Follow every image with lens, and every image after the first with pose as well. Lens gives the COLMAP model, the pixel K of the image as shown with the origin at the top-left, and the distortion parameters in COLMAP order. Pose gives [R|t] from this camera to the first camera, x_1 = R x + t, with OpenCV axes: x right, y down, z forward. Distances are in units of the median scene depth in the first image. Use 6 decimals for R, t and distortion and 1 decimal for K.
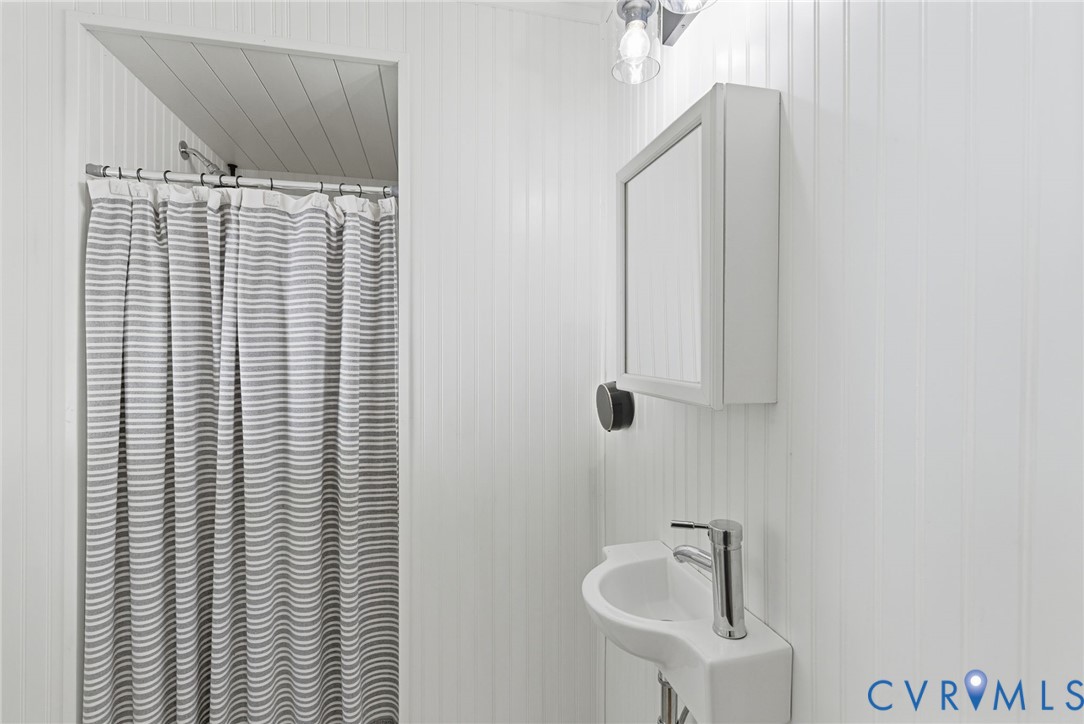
lens RADIAL K [[491.9, 0, 544.5], [0, 491.9, 353.6], [0, 0, 1]] dist [-0.001760, -0.000260]
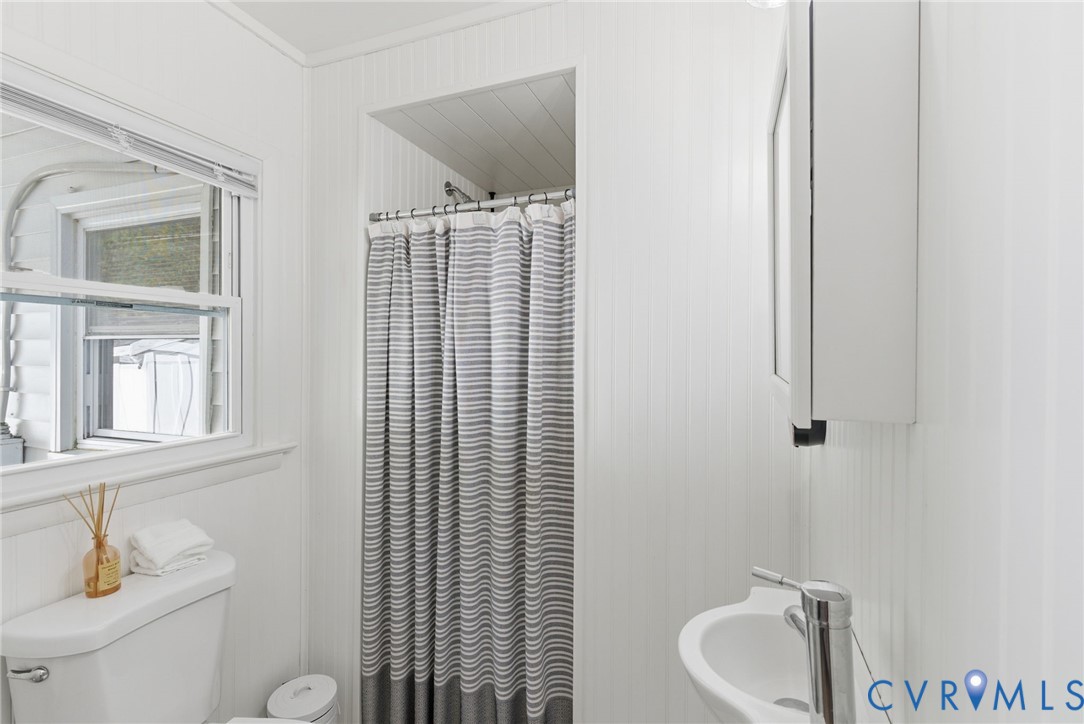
lens RADIAL K [[505.0, 0, 544.1], [0, 505.0, 349.9], [0, 0, 1]] dist [0.002284, -0.000004]
pose [[0.828650, -0.005012, -0.559744, 0.247521], [0.005471, 0.999985, -0.000854, 0.000655], [0.559740, -0.002355, 0.828665, 0.088171]]
